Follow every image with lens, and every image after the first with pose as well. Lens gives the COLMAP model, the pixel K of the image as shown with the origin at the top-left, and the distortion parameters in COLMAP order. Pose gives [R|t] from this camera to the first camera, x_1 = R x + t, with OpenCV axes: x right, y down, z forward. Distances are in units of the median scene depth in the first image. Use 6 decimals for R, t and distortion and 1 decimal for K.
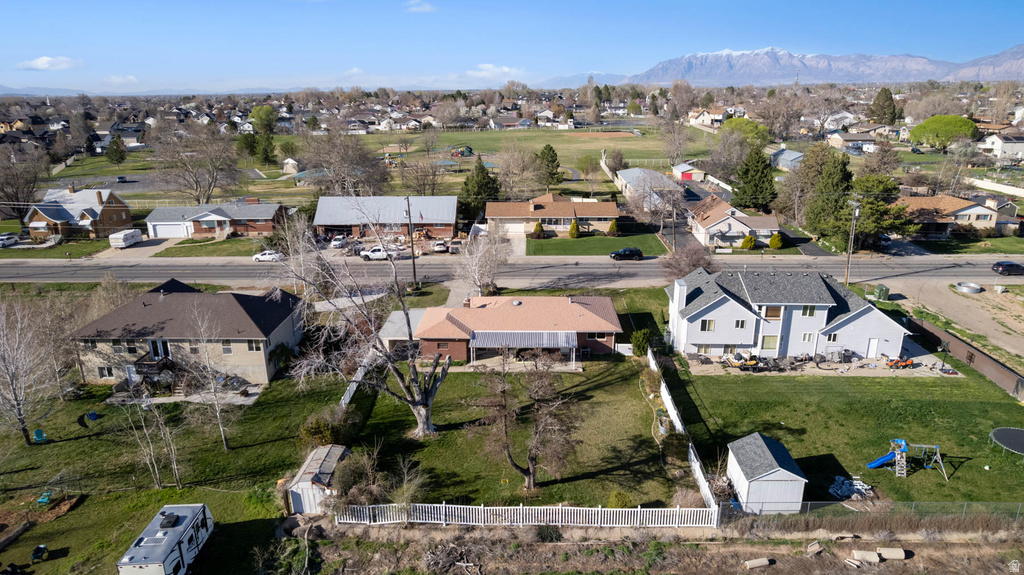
lens RADIAL K [[656.6, 0, 513.4], [0, 656.6, 283.9], [0, 0, 1]] dist [-0.075559, 0.068326]
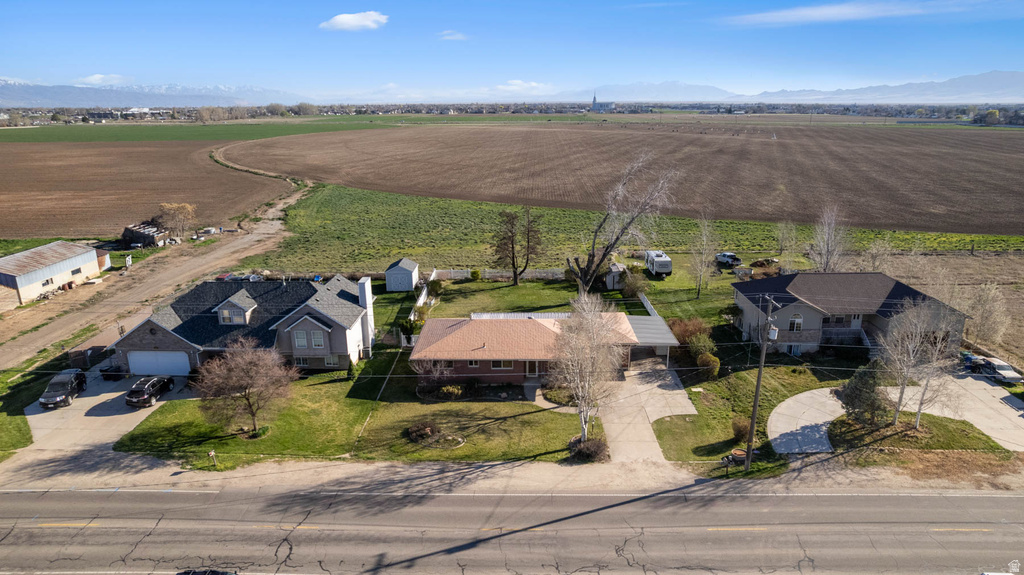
lens RADIAL K [[656.6, 0, 513.4], [0, 656.6, 283.9], [0, 0, 1]] dist [-0.075559, 0.068326]
pose [[-0.999716, 0.019934, -0.013030, 0.039709], [0.009701, 0.840558, 0.541634, -0.527159], [0.021750, 0.541354, -0.840513, 1.821195]]
